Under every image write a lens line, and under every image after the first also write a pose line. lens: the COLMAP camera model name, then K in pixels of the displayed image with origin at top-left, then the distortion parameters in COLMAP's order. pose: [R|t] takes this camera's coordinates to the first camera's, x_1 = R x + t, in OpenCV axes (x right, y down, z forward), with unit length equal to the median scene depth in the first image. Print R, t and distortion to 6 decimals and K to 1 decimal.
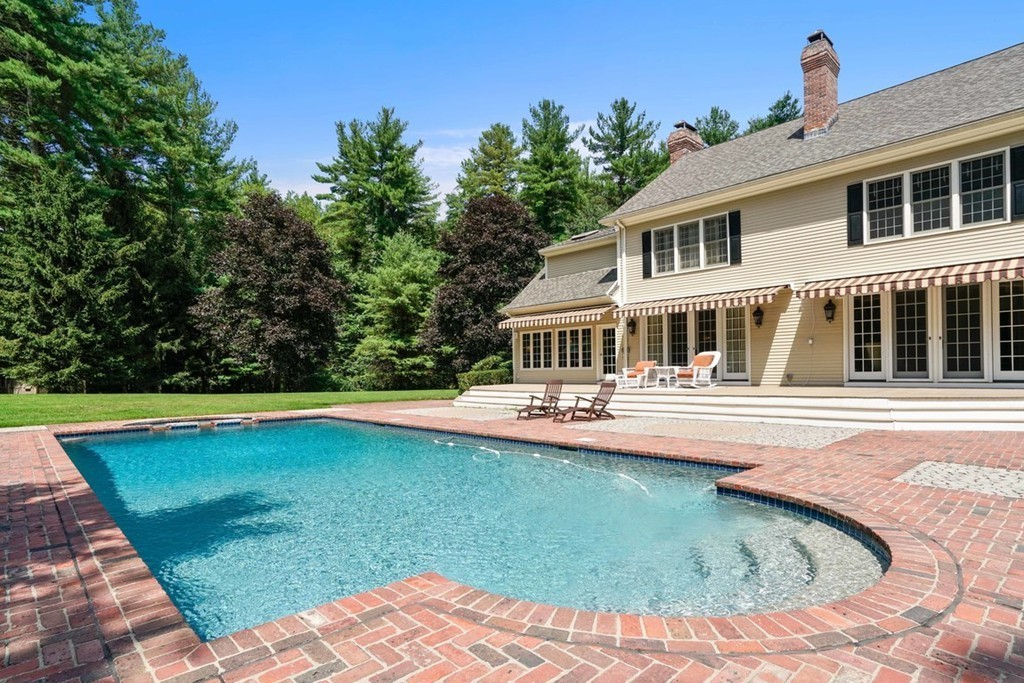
lens RADIAL K [[539.1, 0, 508.8], [0, 539.1, 368.1], [0, 0, 1]] dist [-0.001138, 0.000566]
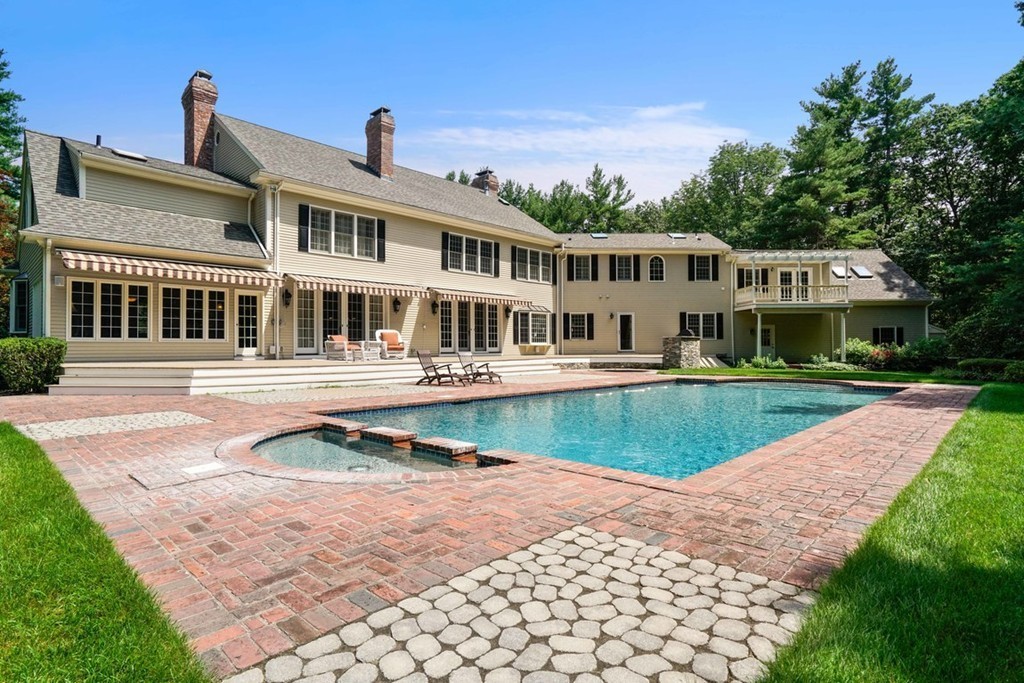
lens RADIAL K [[466.3, 0, 512.0], [0, 466.3, 341.5], [0, 0, 1]] dist [-0.001148, -0.000112]
pose [[0.028727, 0.021425, 0.999358, -0.557343], [-0.009461, 0.999731, -0.021161, 0.012920], [-0.999543, -0.008847, 0.028922, 0.555458]]
